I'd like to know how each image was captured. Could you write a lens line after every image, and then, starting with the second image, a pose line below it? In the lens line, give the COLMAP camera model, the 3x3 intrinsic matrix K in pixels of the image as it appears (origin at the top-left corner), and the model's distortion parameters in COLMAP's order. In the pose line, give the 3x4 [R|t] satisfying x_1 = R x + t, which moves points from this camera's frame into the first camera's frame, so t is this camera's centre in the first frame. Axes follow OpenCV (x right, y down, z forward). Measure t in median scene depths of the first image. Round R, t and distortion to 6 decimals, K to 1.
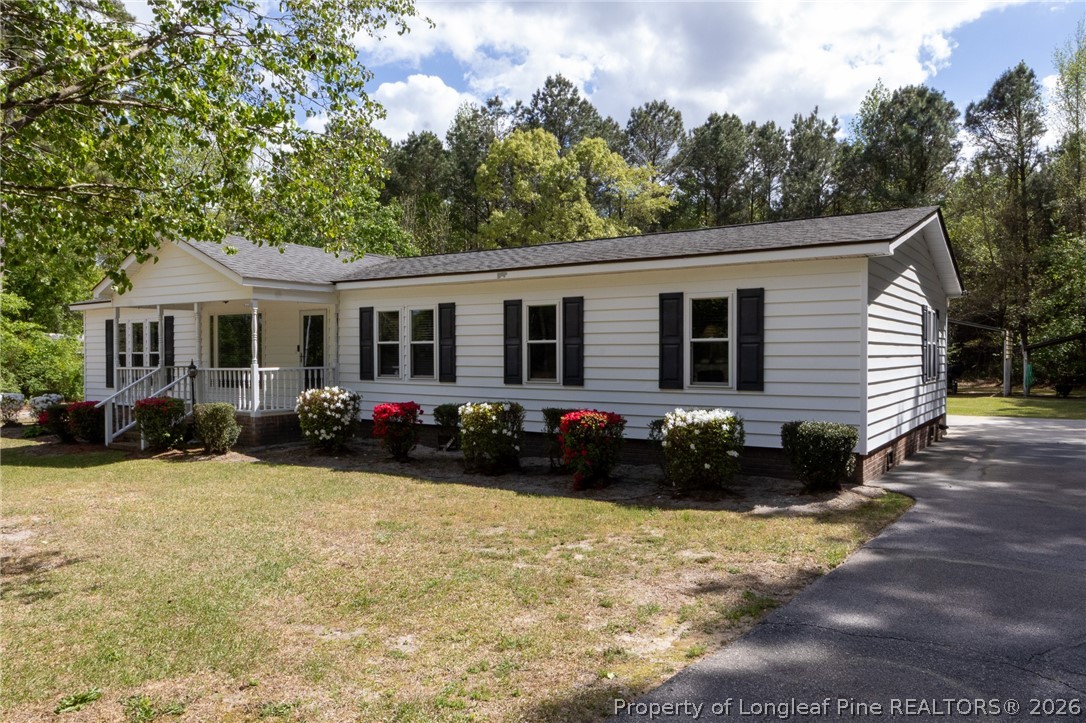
lens RADIAL K [[773.8, 0, 536.7], [0, 773.8, 363.7], [0, 0, 1]] dist [0.000914, -0.005069]
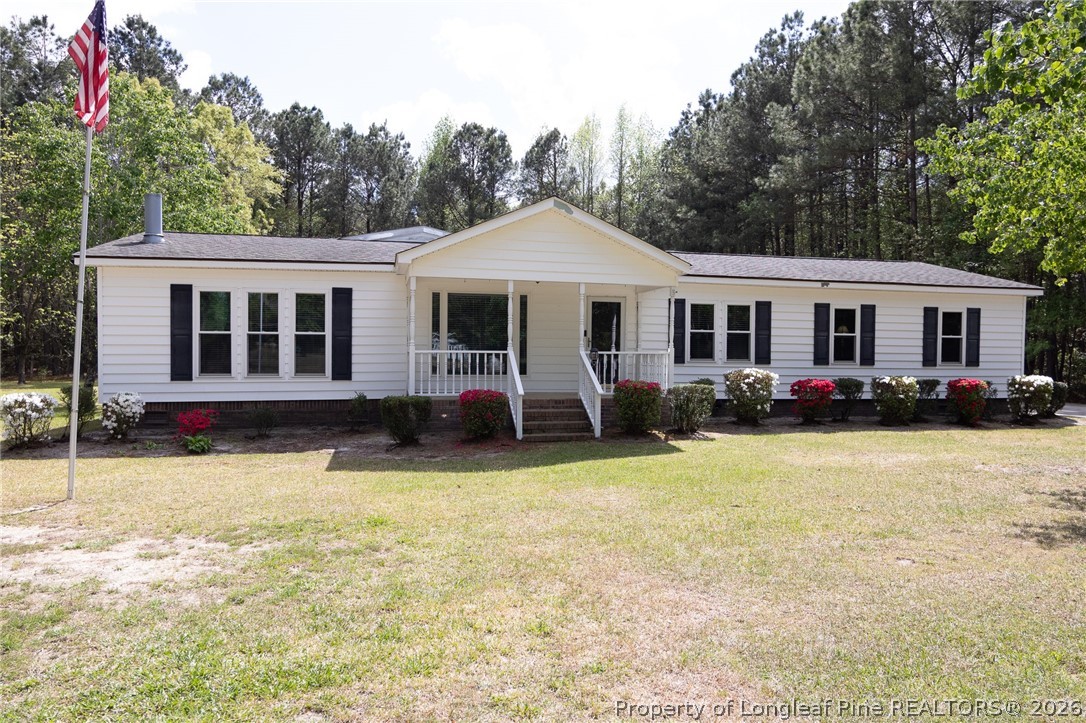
lens RADIAL K [[773.8, 0, 537.3], [0, 773.8, 361.5], [0, 0, 1]] dist [0.000914, -0.005069]
pose [[0.695094, -0.001046, 0.718918, -1.274344], [-0.004878, 0.999969, 0.006172, 0.013353], [-0.718902, -0.007797, 0.695067, 0.387207]]
